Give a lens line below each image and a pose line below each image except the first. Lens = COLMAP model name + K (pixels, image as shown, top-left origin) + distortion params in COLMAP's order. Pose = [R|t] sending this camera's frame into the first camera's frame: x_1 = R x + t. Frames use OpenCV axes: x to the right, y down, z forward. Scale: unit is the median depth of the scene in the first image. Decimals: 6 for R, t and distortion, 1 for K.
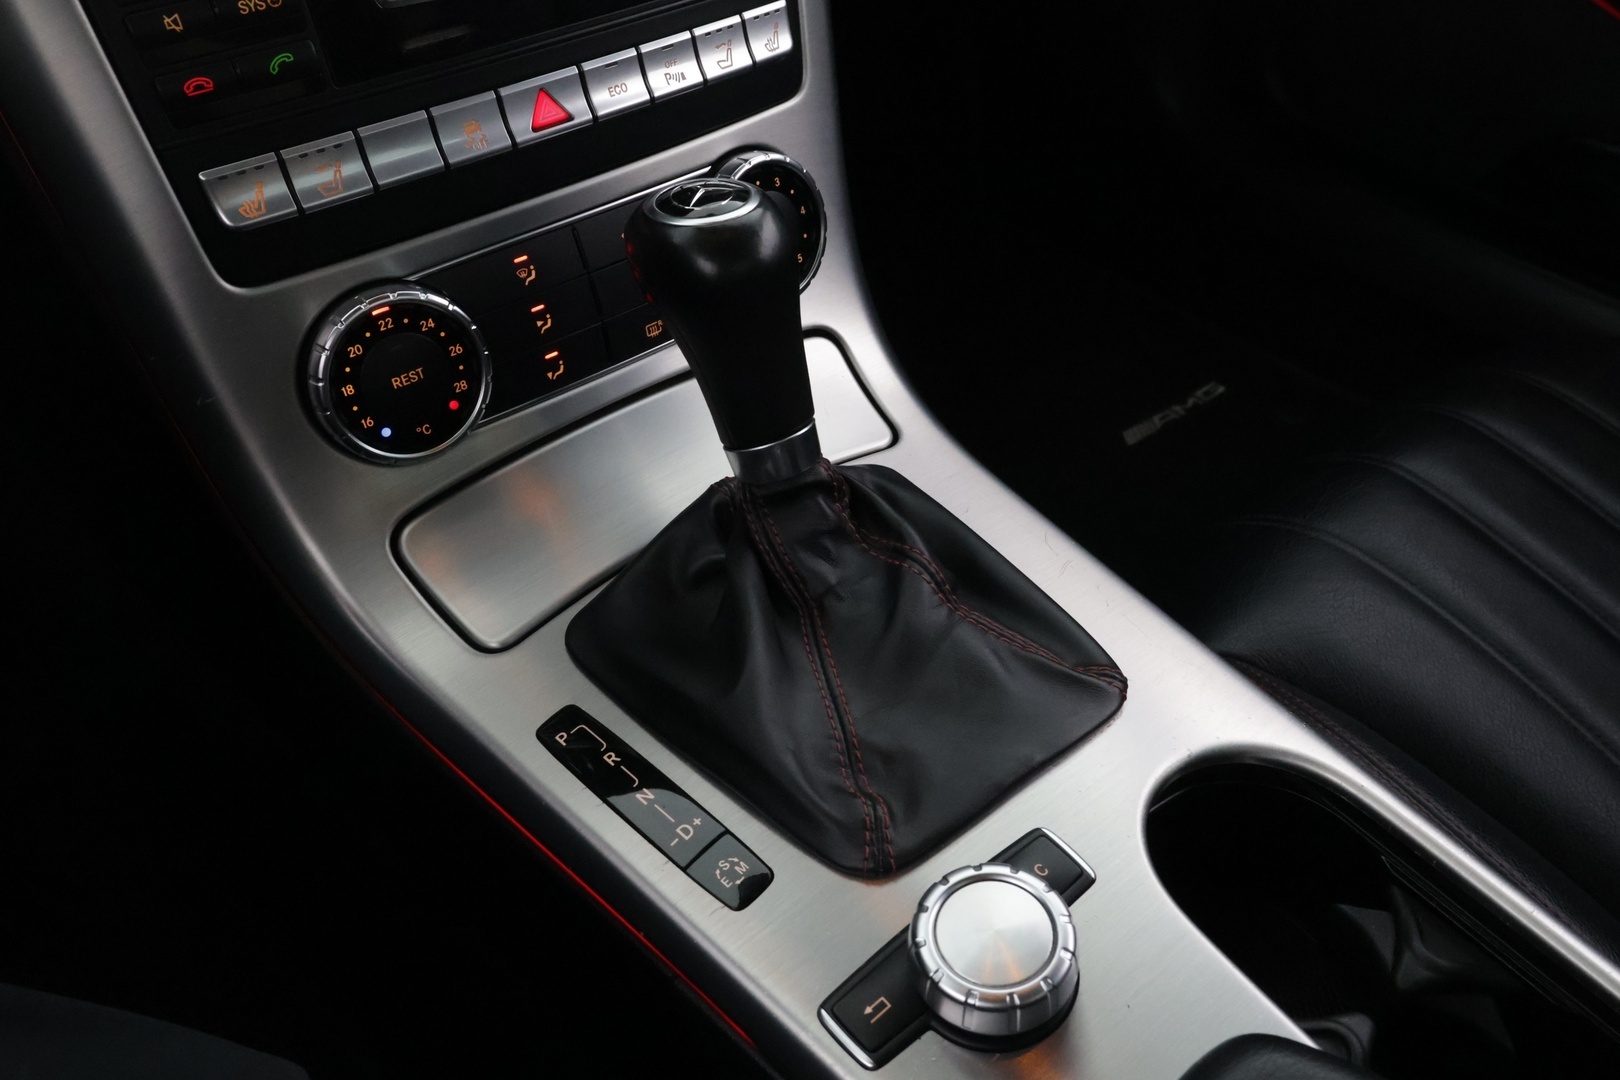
lens RADIAL K [[1352.1, 0, 810.0], [0, 1352.1, 540.0], [0, 0, 1]] dist [-0.036045, 0.013330]
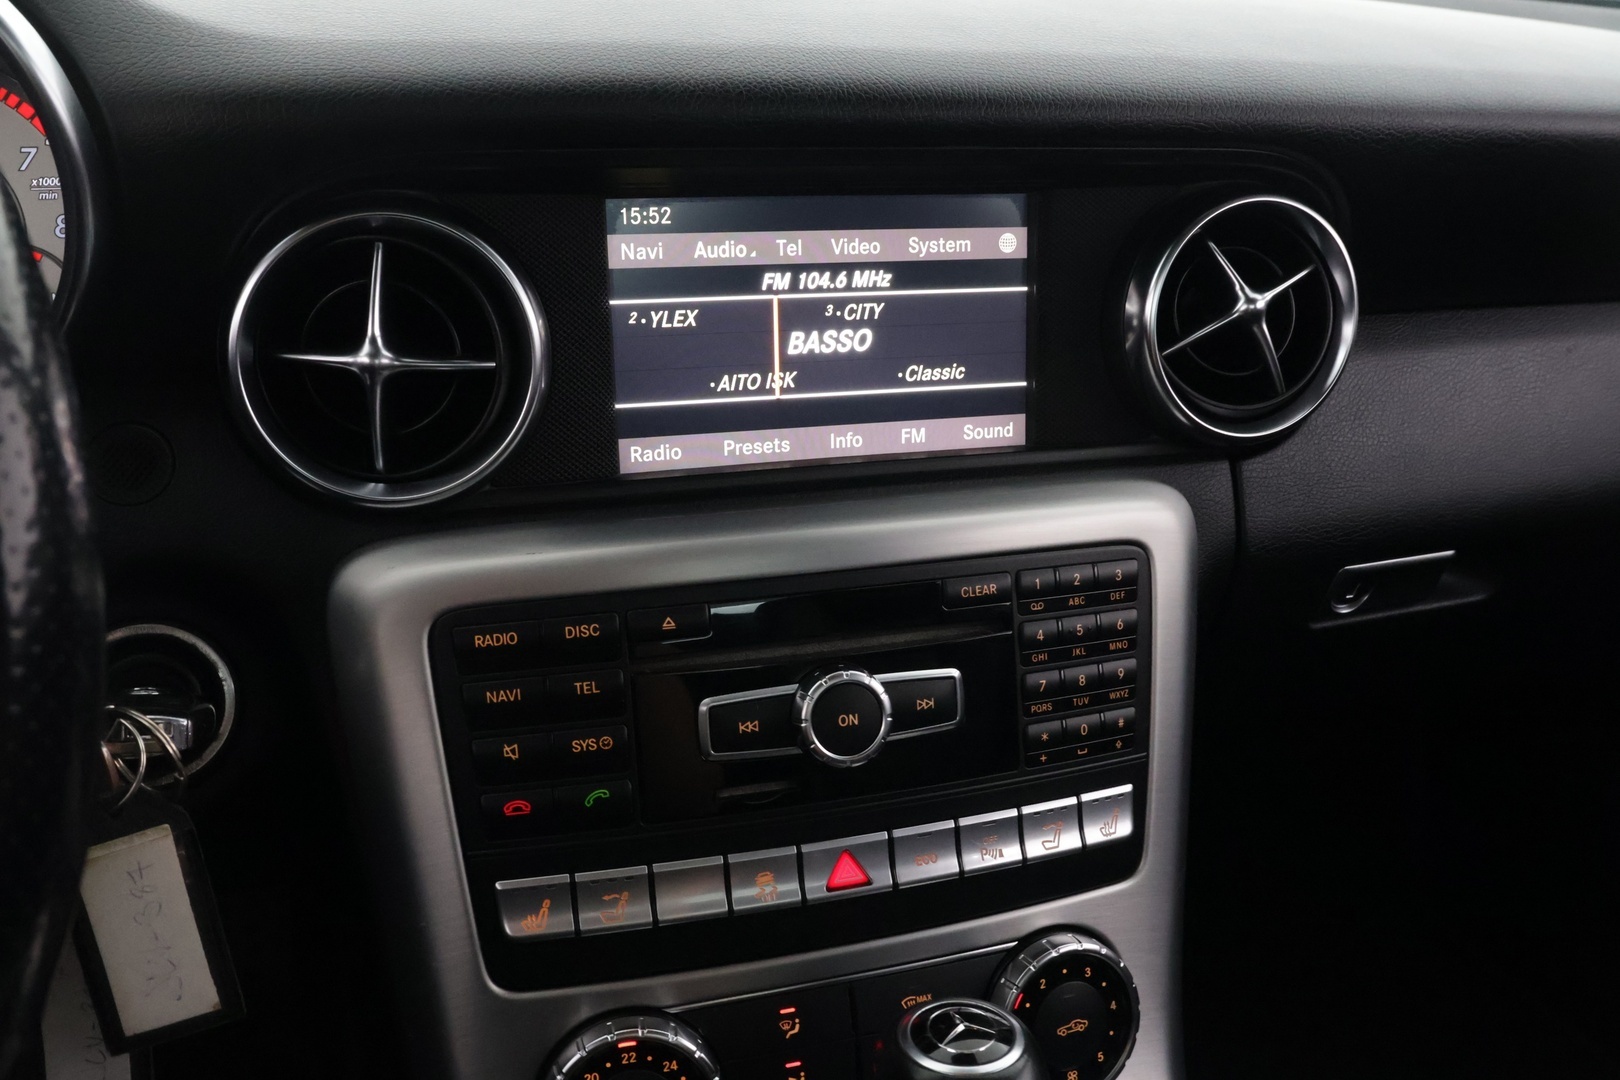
lens RADIAL K [[1364.6, 0, 810.0], [0, 1364.6, 540.0], [0, 0, 1]] dist [-0.024085, 0.020588]
pose [[0.925799, 0.152245, -0.346002, 0.088146], [-0.265978, 0.912755, -0.310055, -0.226557], [0.268611, 0.379078, 0.885522, 0.019411]]
